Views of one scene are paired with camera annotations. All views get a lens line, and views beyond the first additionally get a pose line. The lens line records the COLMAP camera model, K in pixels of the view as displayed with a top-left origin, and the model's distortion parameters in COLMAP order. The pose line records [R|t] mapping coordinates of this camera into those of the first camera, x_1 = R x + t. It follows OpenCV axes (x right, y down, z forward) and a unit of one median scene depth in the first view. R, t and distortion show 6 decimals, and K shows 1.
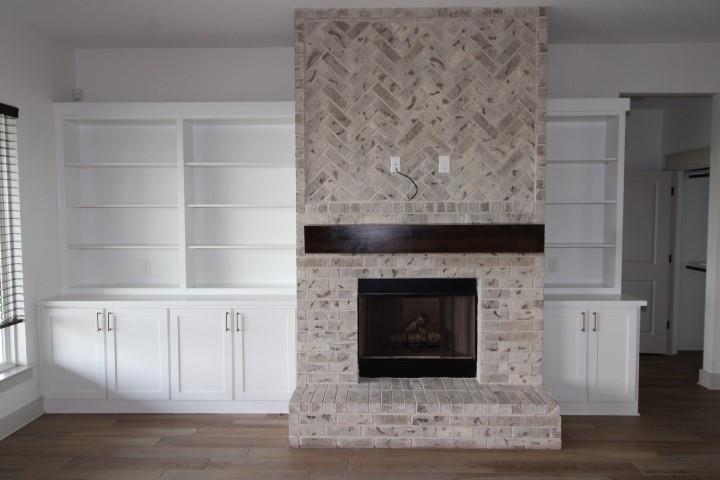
lens RADIAL K [[495.6, 0, 360.0], [0, 495.6, 240.0], [0, 0, 1]] dist [0.004221, 0.000755]
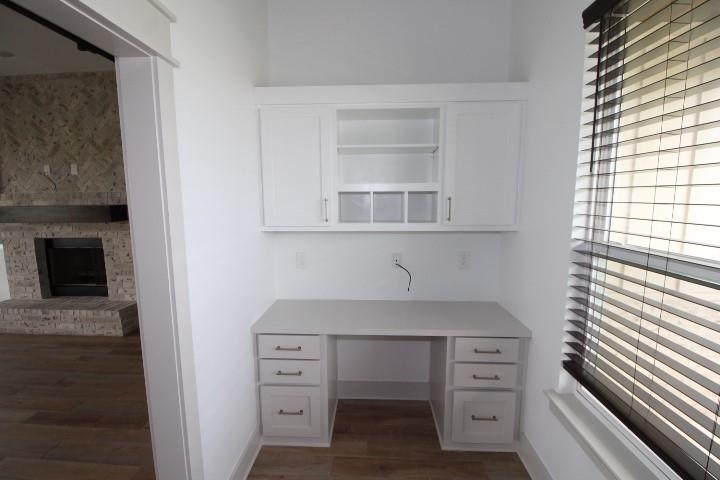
lens RADIAL K [[333.4, 0, 359.7], [0, 333.4, 241.9], [0, 0, 1]] dist [-0.002159, -0.011898]
pose [[0.999700, 0.001404, -0.024454, 1.148319], [0.000513, 0.996939, 0.078183, 0.003547], [0.024489, -0.078172, 0.996639, -0.095541]]
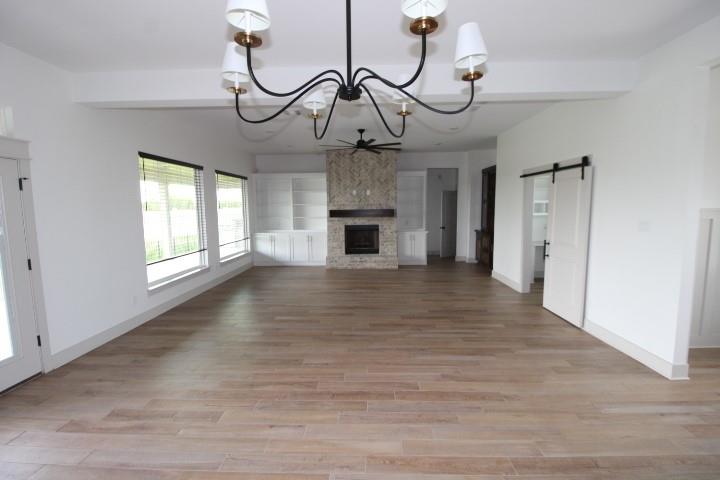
lens RADIAL K [[333.4, 0, 359.7], [0, 333.4, 241.9], [0, 0, 1]] dist [-0.002159, -0.011898]
pose [[0.999939, -0.006710, -0.008802, 0.125464], [0.007142, 0.998724, 0.050002, 0.080593], [0.008455, -0.050061, 0.998710, -1.397244]]
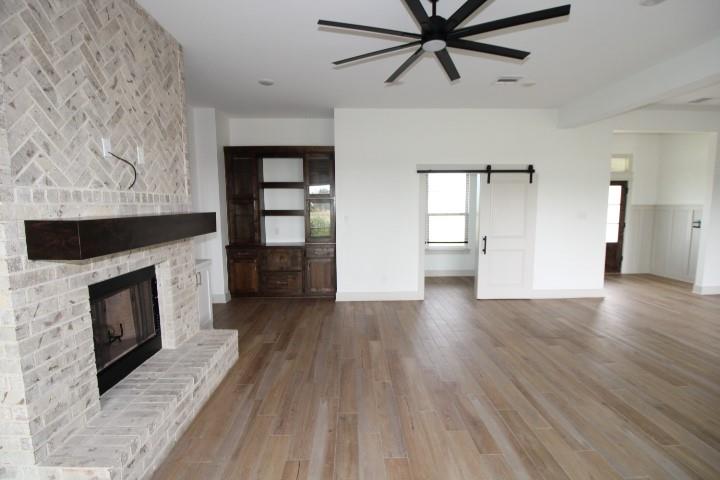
lens RADIAL K [[333.4, 0, 359.7], [0, 333.4, 241.9], [0, 0, 1]] dist [-0.002159, -0.011898]
pose [[-0.050516, -0.106087, 0.993073, -0.551894], [0.063239, 0.992007, 0.109190, -0.022720], [-0.996719, 0.068317, -0.043403, 0.589977]]
